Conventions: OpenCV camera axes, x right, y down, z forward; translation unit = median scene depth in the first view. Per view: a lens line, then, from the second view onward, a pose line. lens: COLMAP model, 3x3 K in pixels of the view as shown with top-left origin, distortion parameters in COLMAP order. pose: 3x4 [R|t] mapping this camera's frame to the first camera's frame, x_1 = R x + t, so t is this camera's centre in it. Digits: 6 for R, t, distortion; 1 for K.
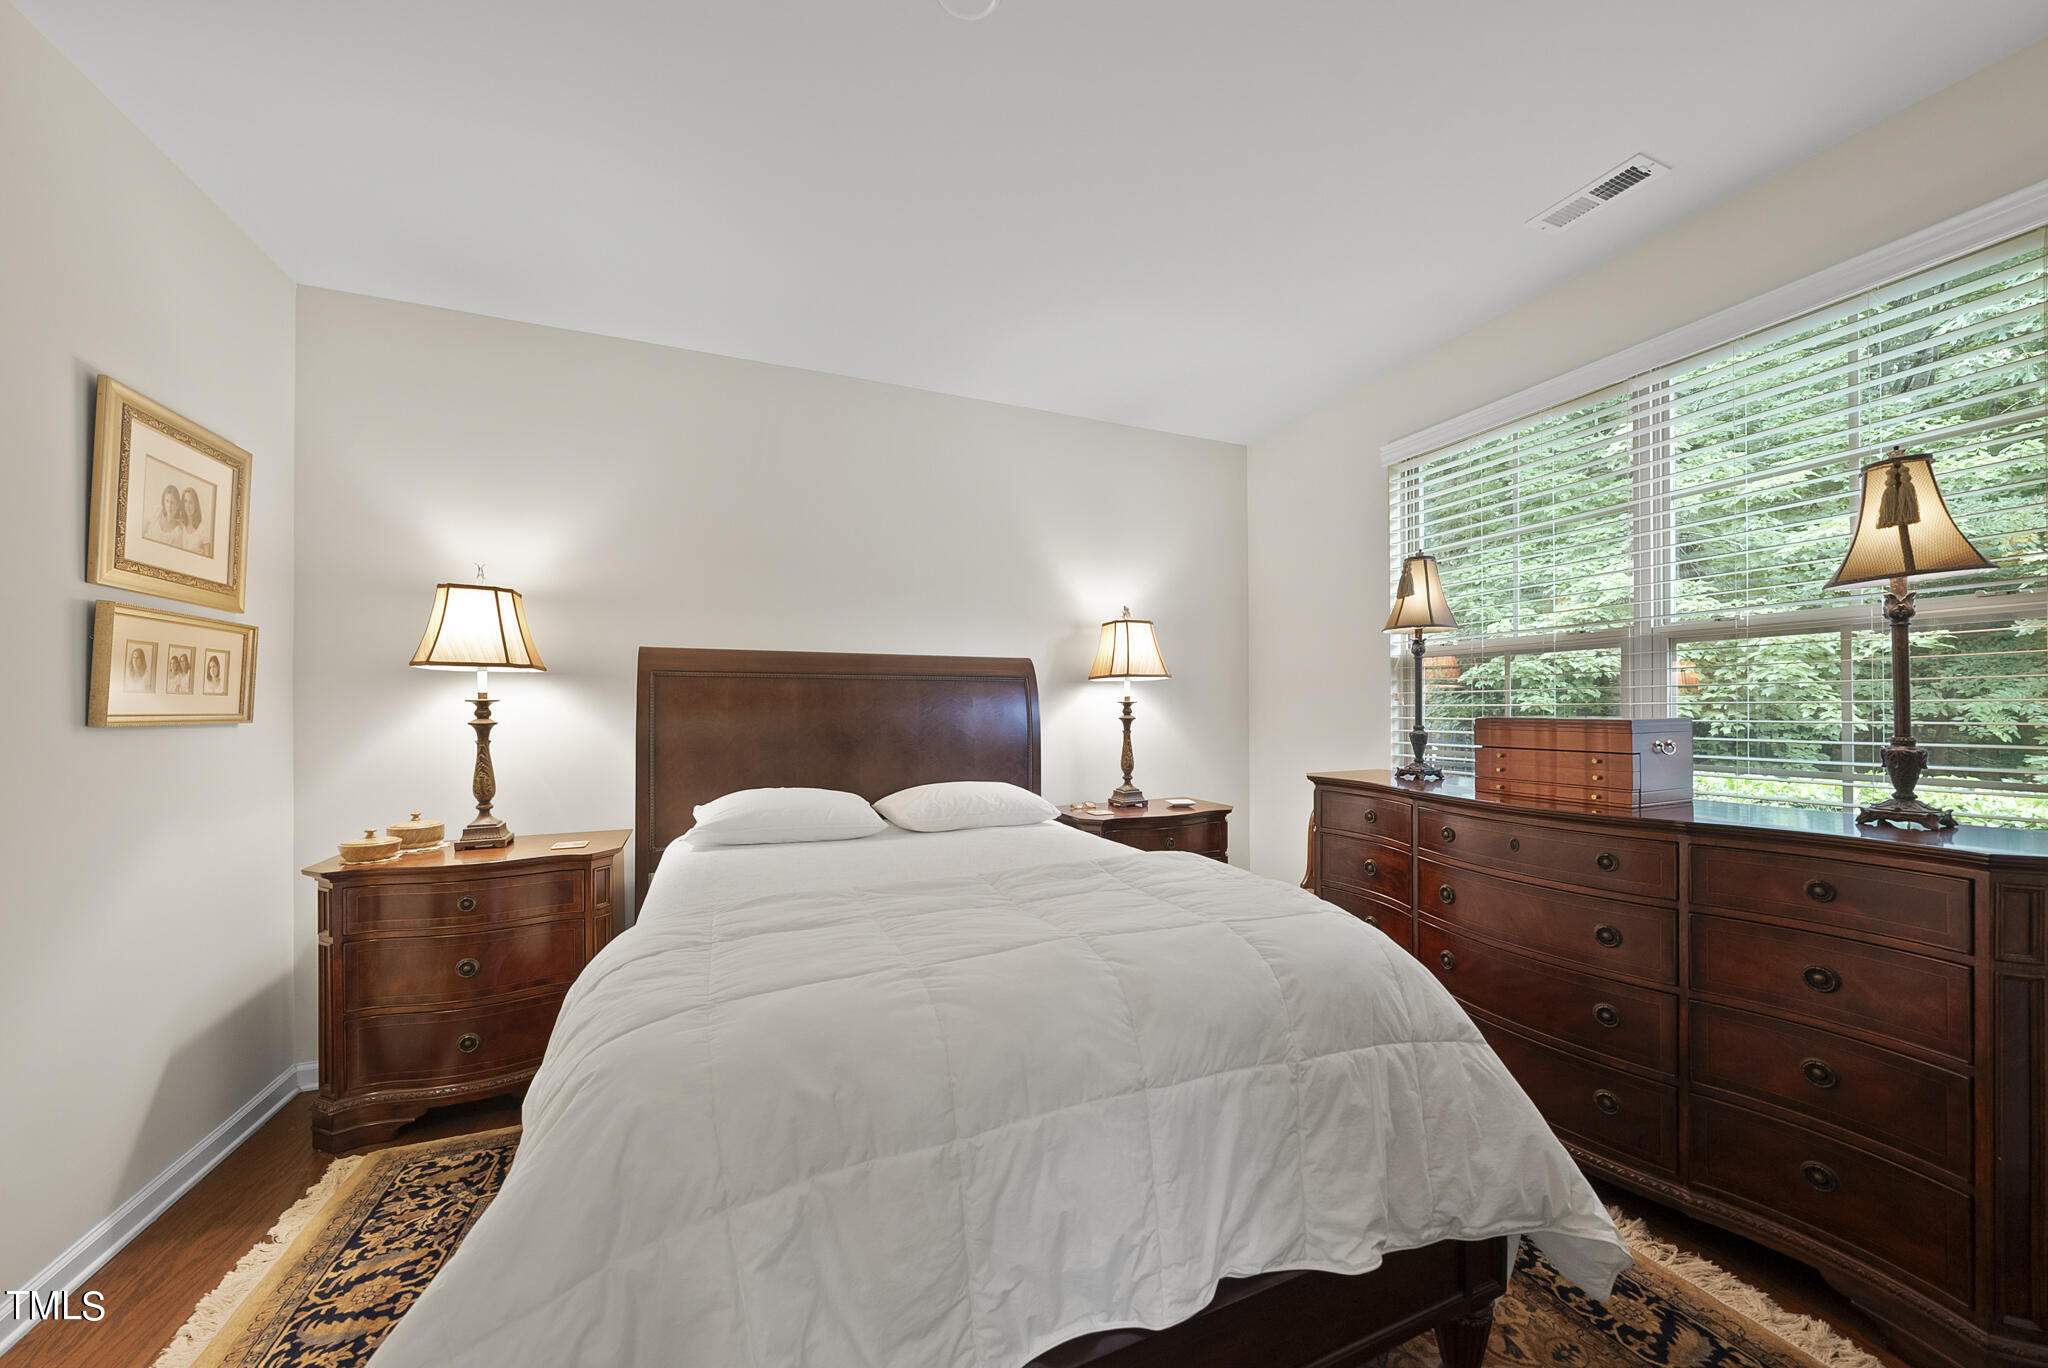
lens RADIAL K [[708.0, 0, 991.6], [0, 708.0, 706.8], [0, 0, 1]] dist [-0.004140, 0.000303]
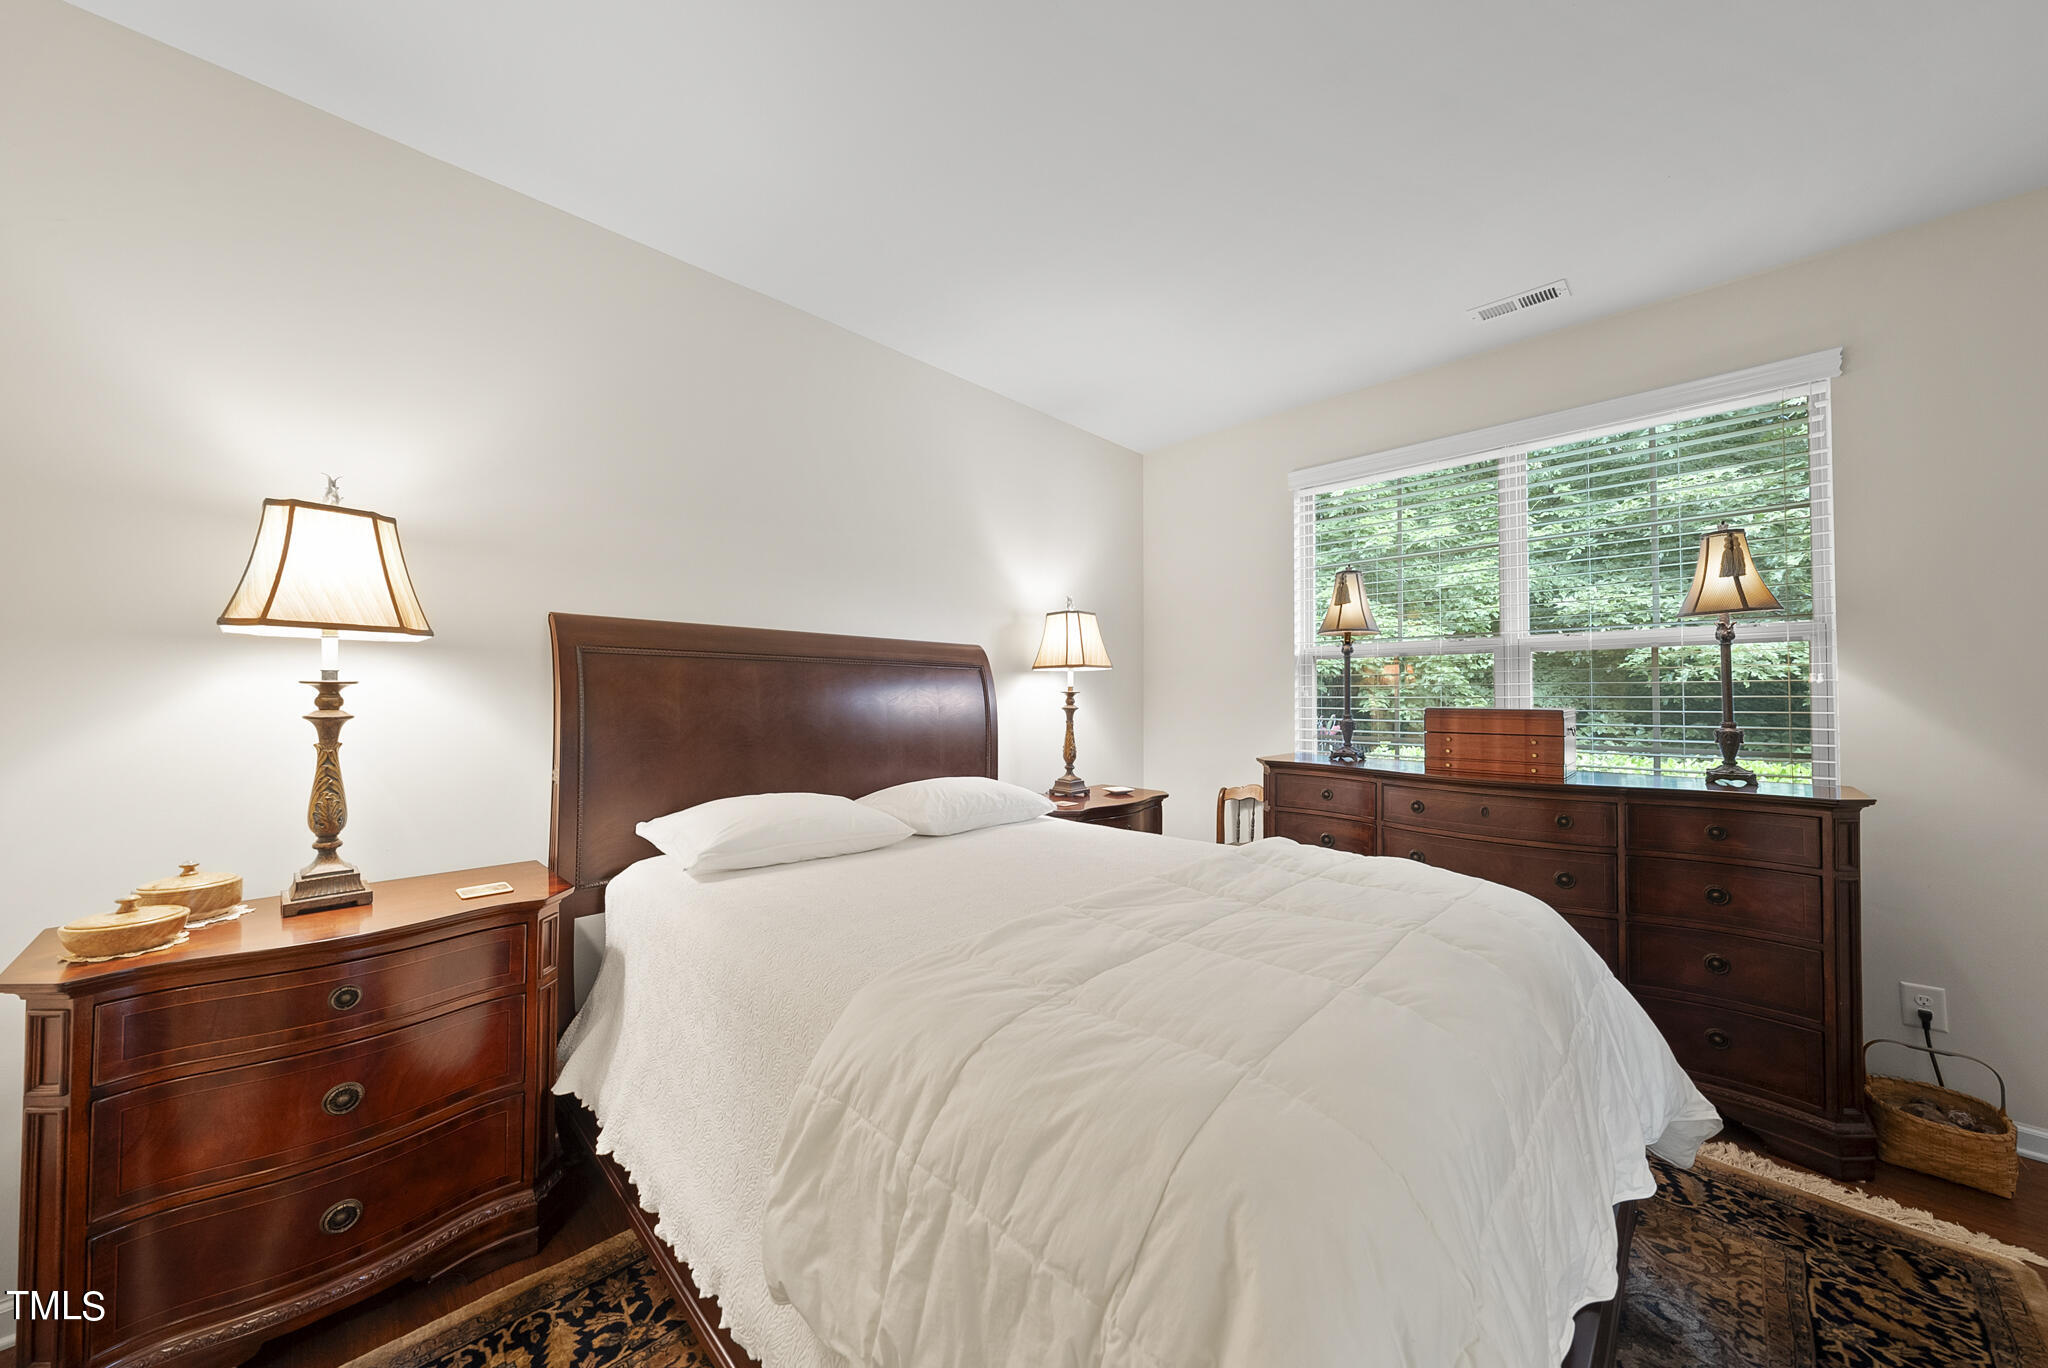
lens RADIAL K [[708.0, 0, 1024.0], [0, 708.0, 682.7], [0, 0, 1]] dist [-0.004140, 0.000303]
pose [[0.920451, 0.013743, 0.390615, -0.383423], [-0.006435, 0.999779, -0.020010, 0.000471], [-0.390804, 0.015905, 0.920336, 0.145160]]
